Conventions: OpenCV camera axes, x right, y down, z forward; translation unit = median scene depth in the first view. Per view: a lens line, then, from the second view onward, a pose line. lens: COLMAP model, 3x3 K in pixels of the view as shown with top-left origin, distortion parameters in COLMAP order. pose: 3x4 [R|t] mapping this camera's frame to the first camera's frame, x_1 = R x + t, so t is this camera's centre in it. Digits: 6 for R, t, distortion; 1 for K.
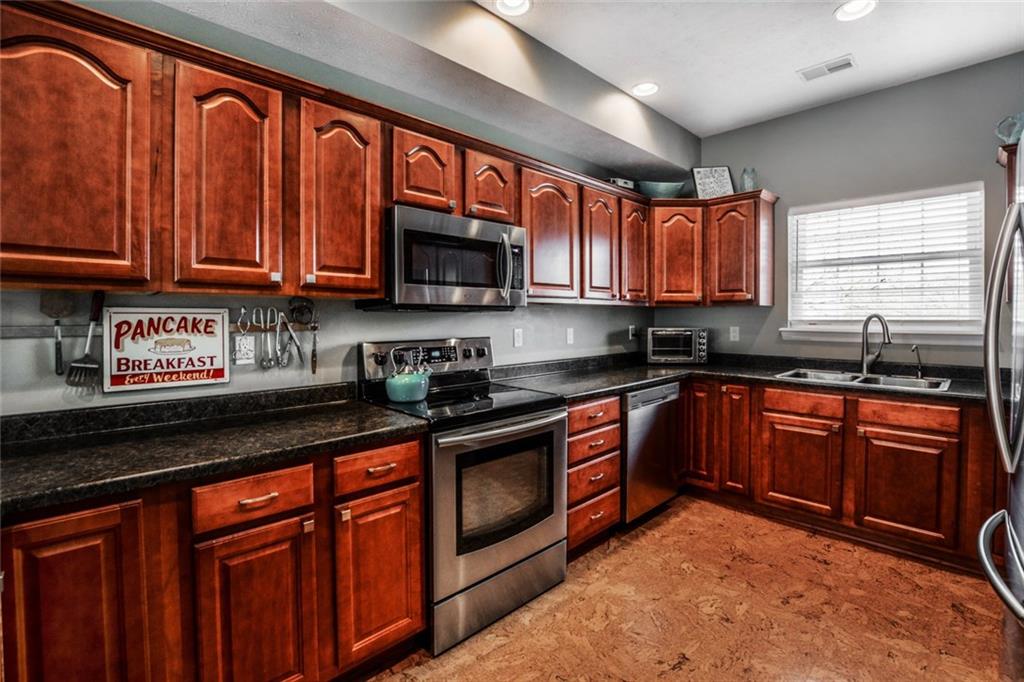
lens RADIAL K [[471.4, 0, 538.9], [0, 471.4, 322.1], [0, 0, 1]] dist [-0.018877, 0.000160]
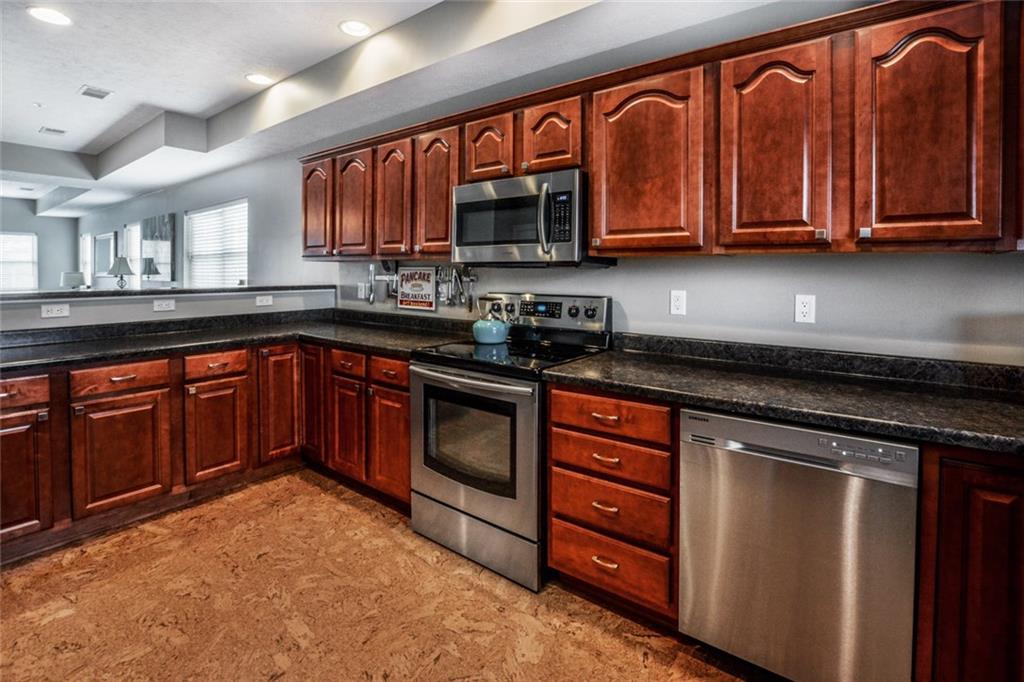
lens RADIAL K [[471.4, 0, 532.4], [0, 471.4, 281.3], [0, 0, 1]] dist [-0.018877, 0.000160]
pose [[0.140702, 0.018362, -0.989882, 1.597197], [-0.022325, 0.999633, 0.015370, -0.017696], [0.989800, 0.019936, 0.141061, 1.614999]]
